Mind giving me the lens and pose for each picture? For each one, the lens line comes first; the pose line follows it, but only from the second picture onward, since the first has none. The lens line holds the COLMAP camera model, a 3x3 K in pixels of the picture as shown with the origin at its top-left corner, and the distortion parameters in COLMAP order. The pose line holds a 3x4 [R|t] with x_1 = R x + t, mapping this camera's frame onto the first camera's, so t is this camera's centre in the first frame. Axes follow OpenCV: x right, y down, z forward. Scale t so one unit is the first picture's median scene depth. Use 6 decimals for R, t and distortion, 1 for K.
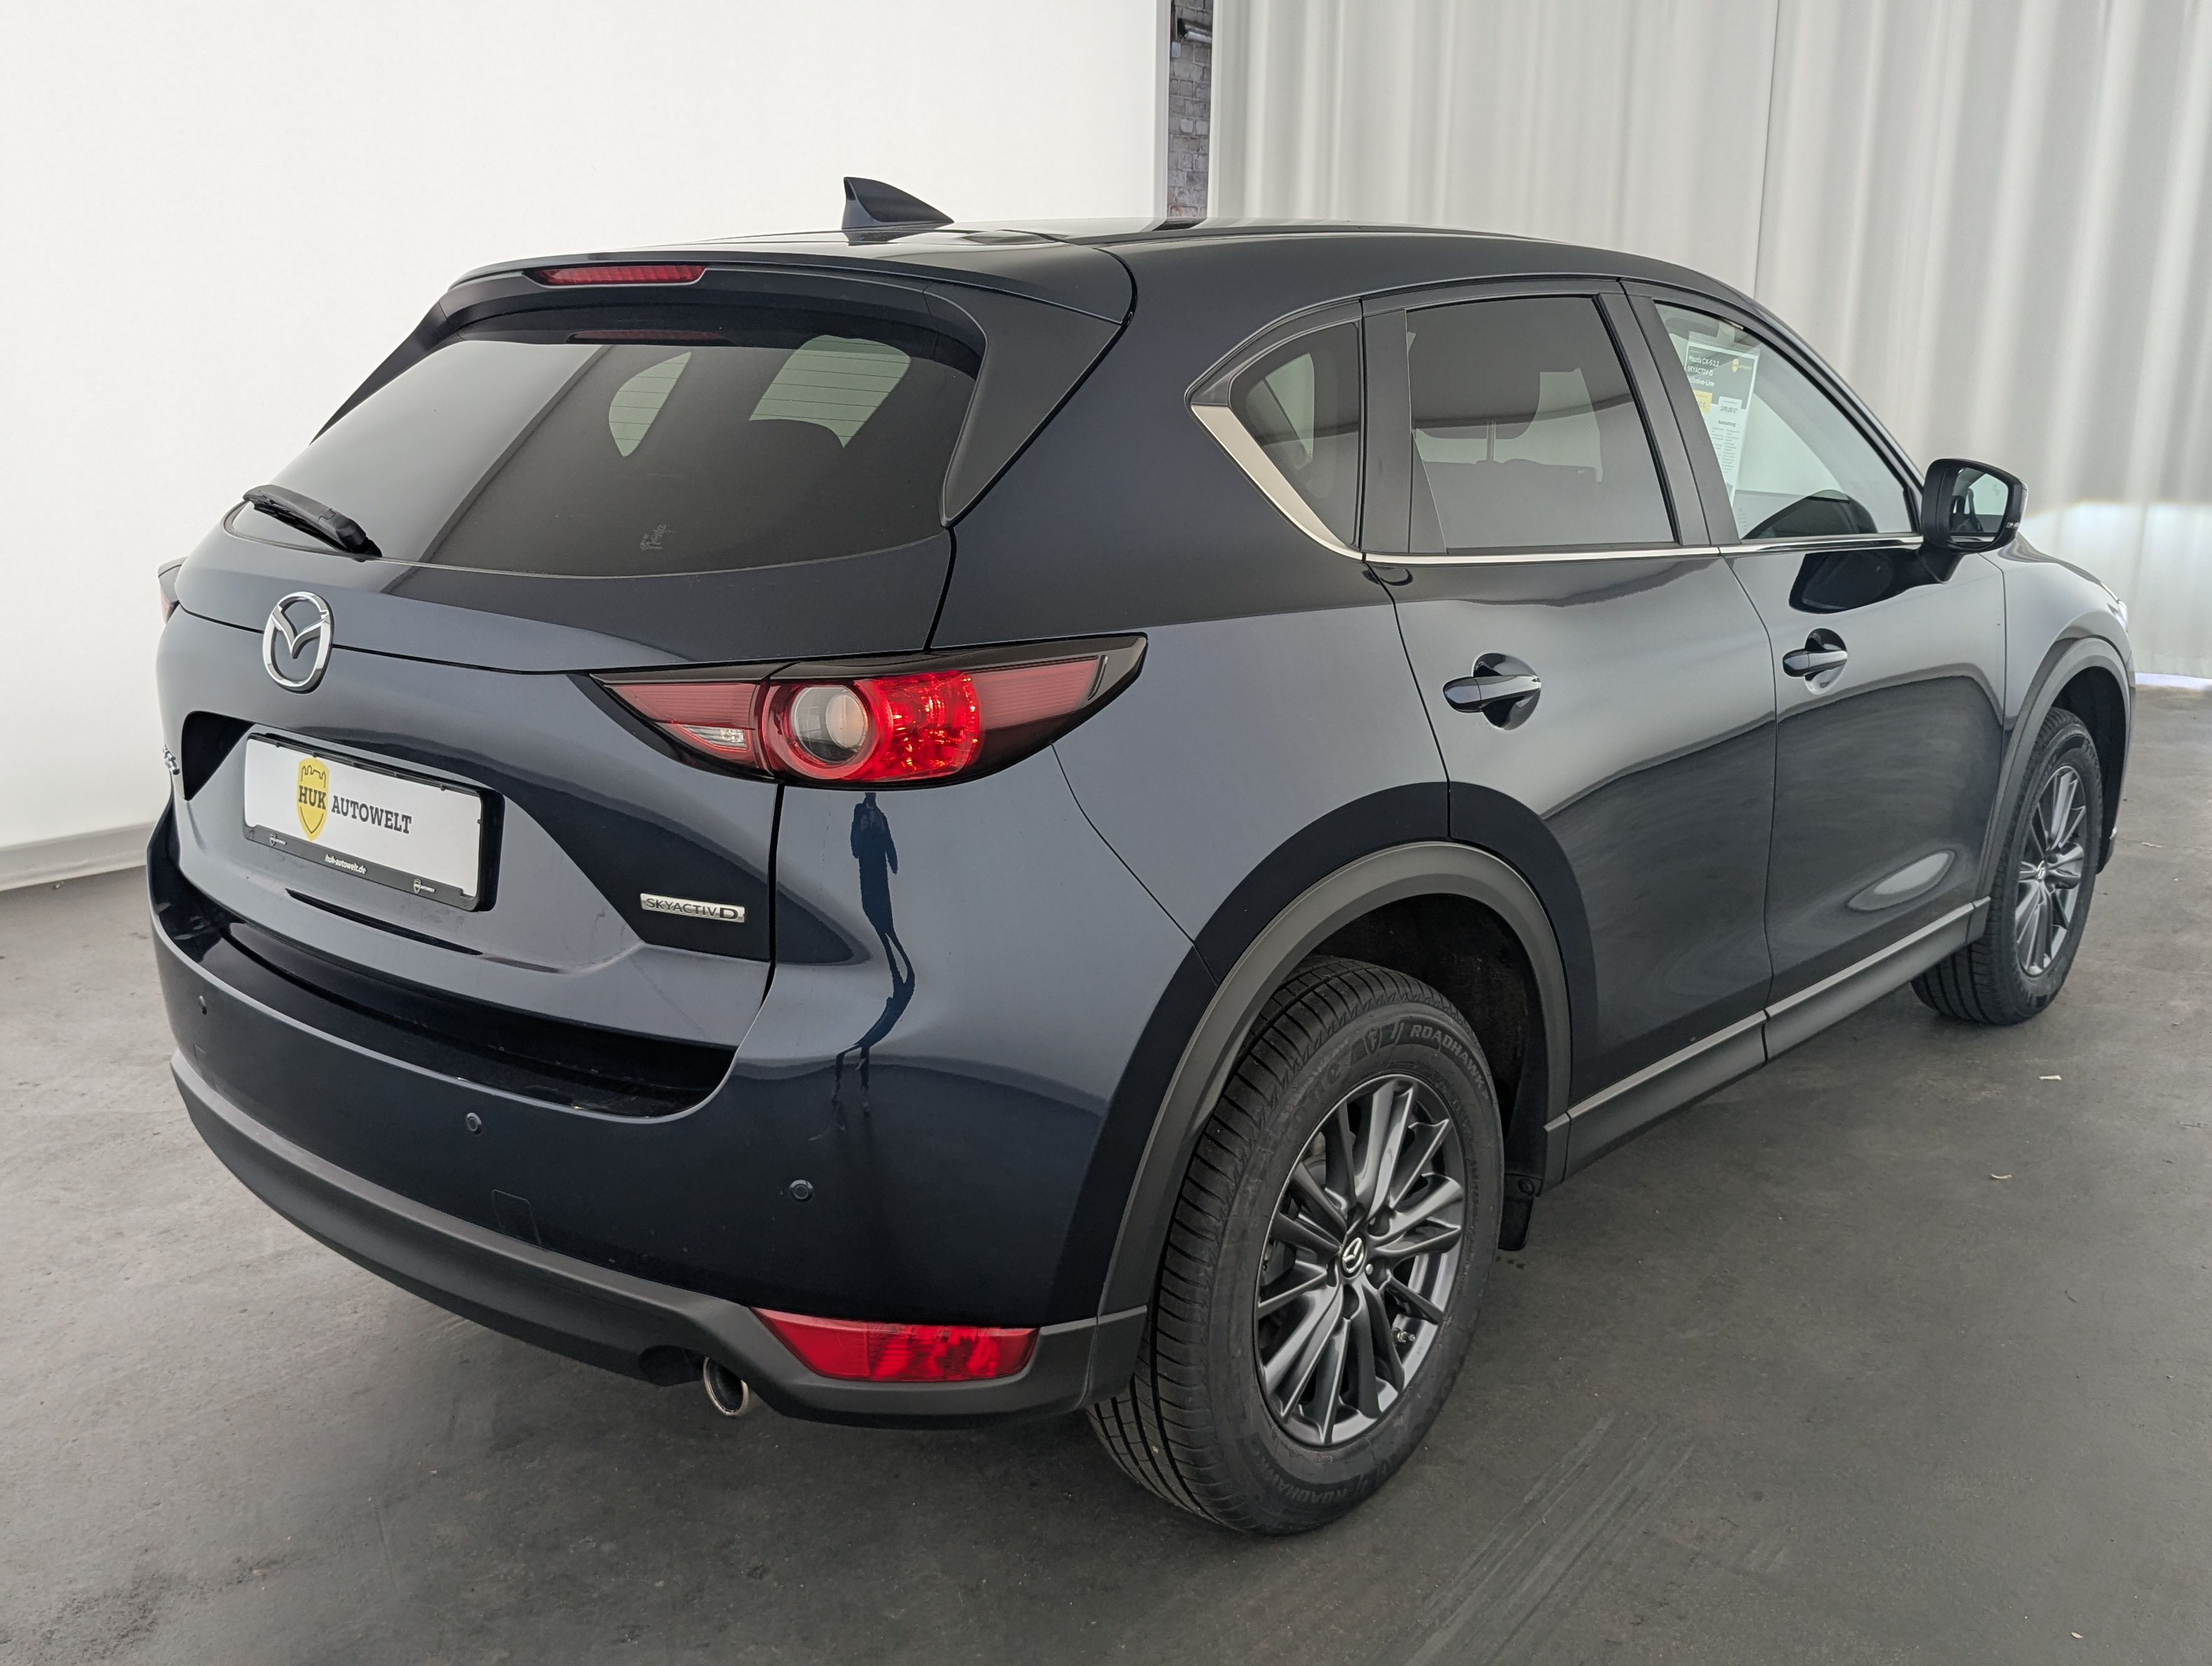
lens RADIAL K [[2056.1, 0, 1093.8], [0, 2056.1, 832.0], [0, 0, 1]] dist [0.057270, -0.019965]
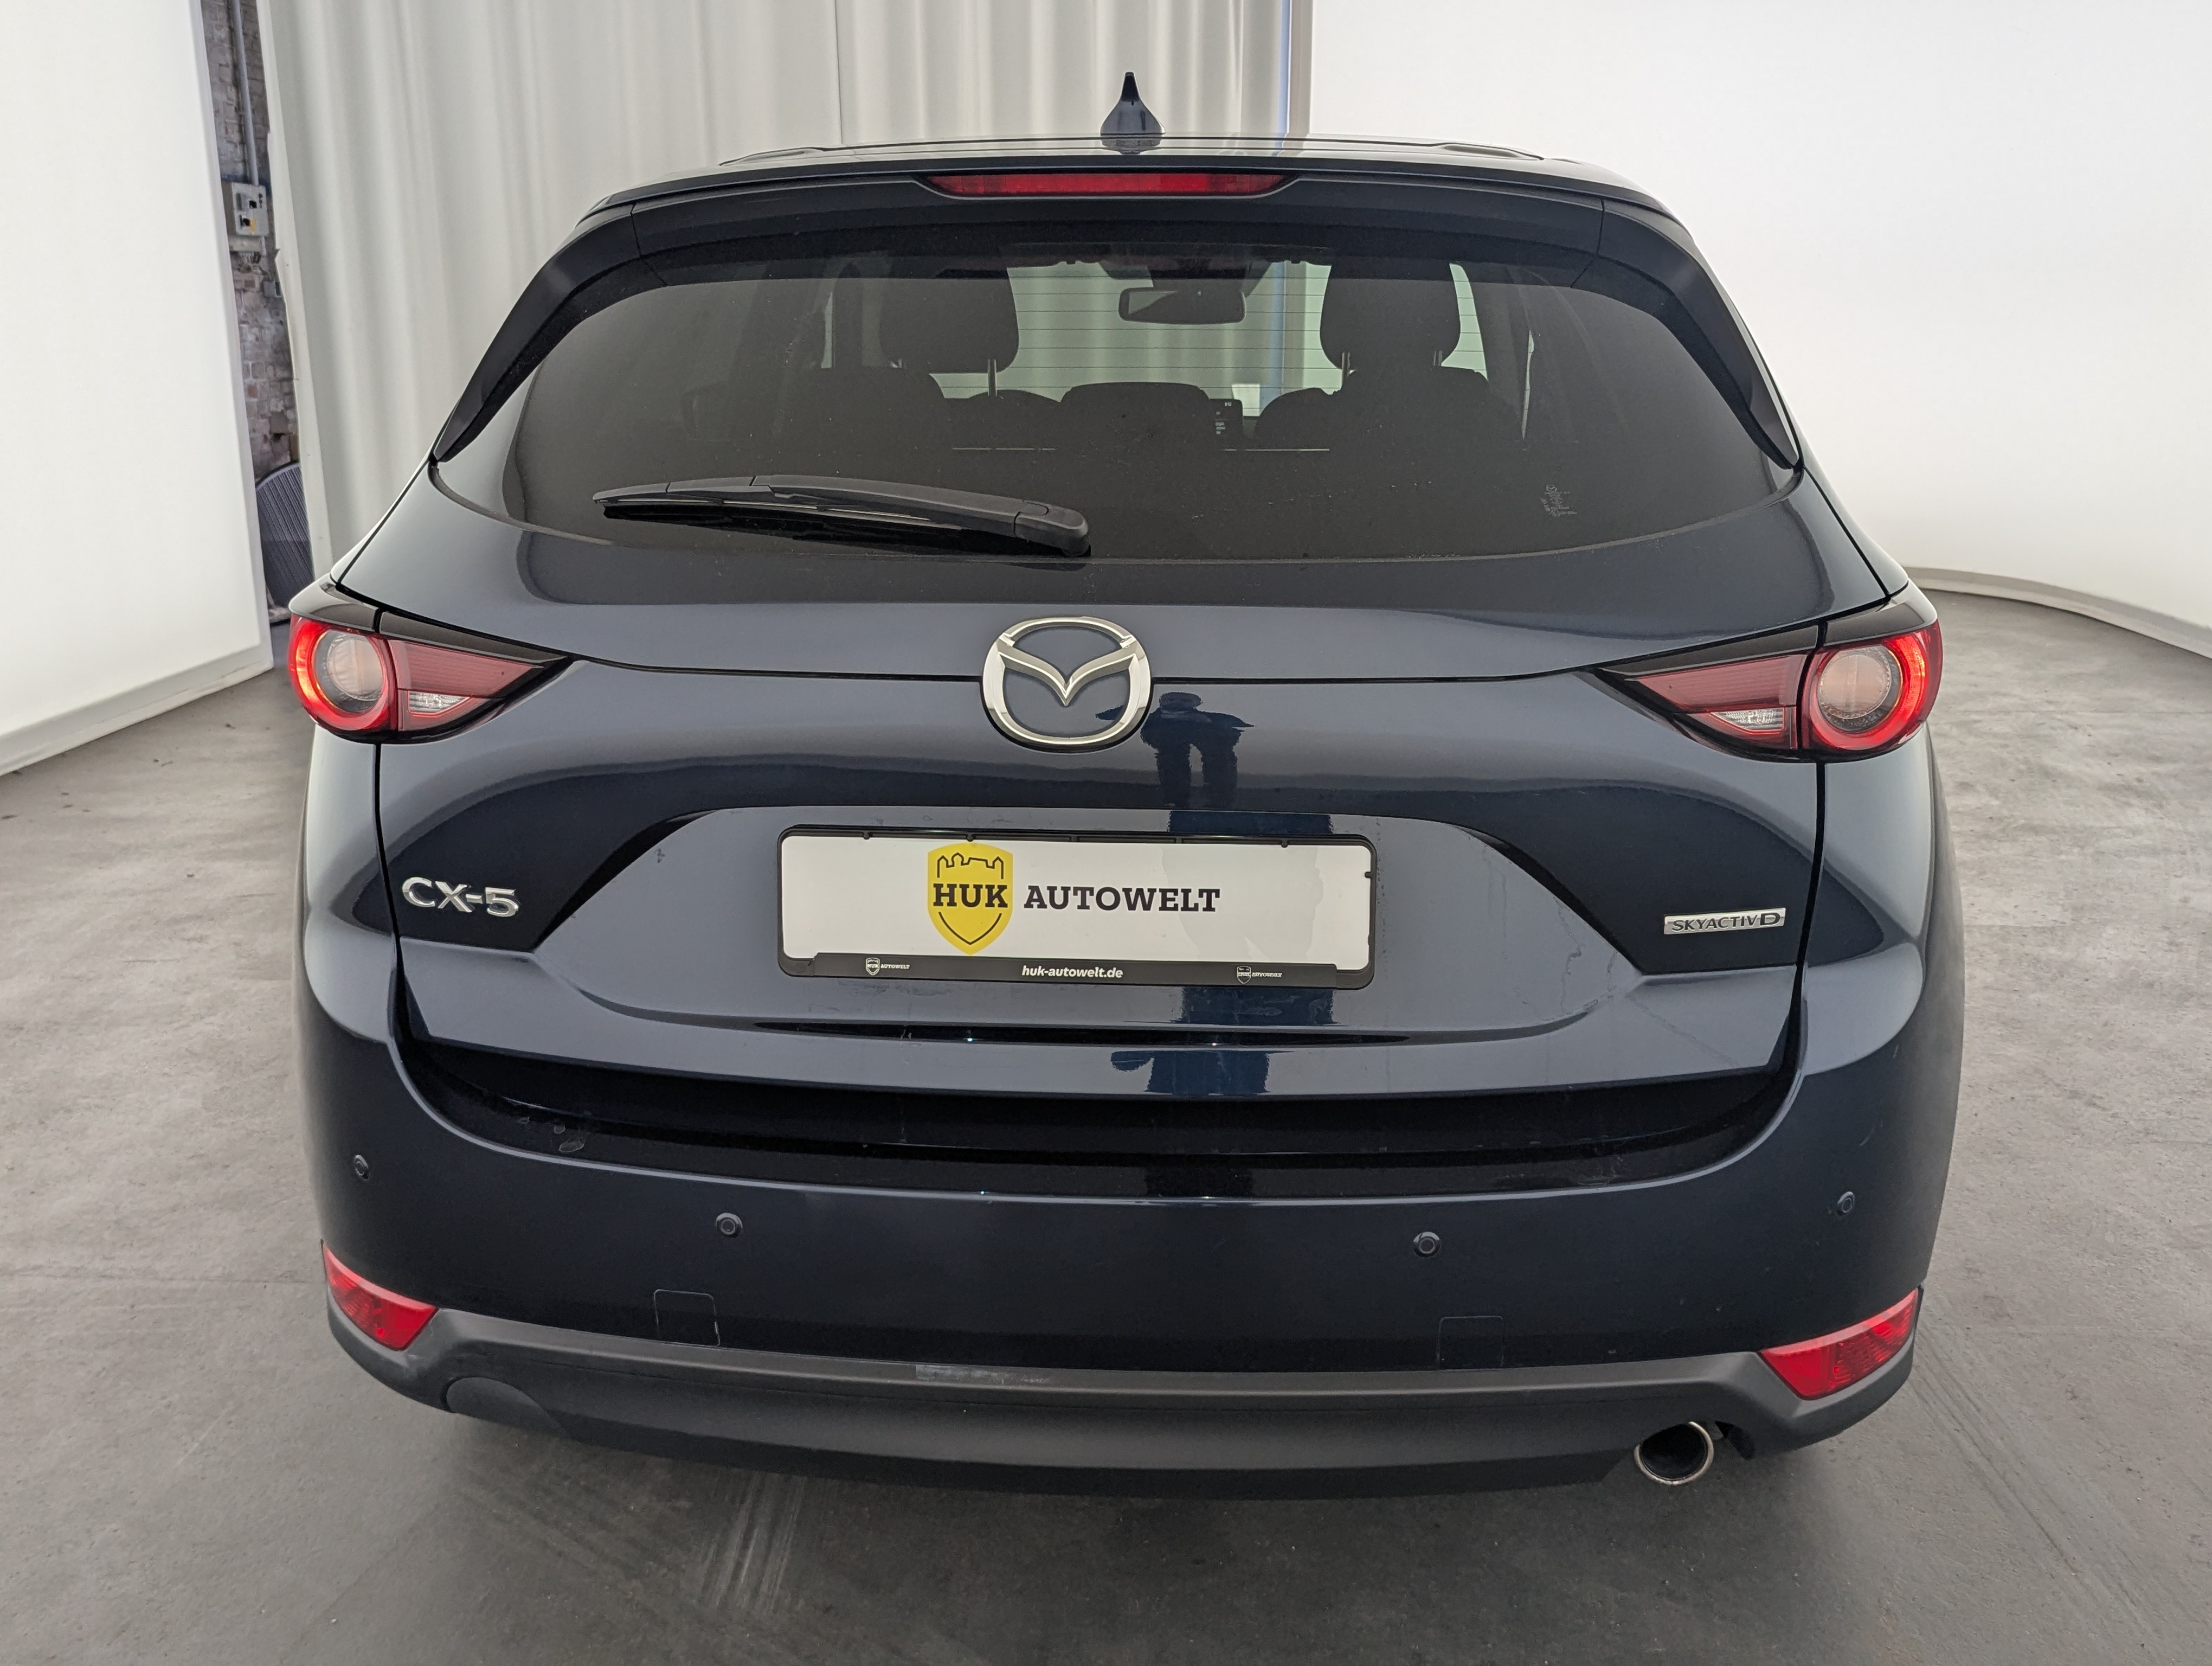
lens RADIAL K [[2056.1, 0, 1093.8], [0, 2056.1, 832.0], [0, 0, 1]] dist [0.057270, -0.019965]
pose [[0.792638, -0.162505, 0.587637, -0.863560], [0.144803, 0.986423, 0.077466, -0.100426], [-0.592248, 0.023689, 0.805408, 0.431252]]
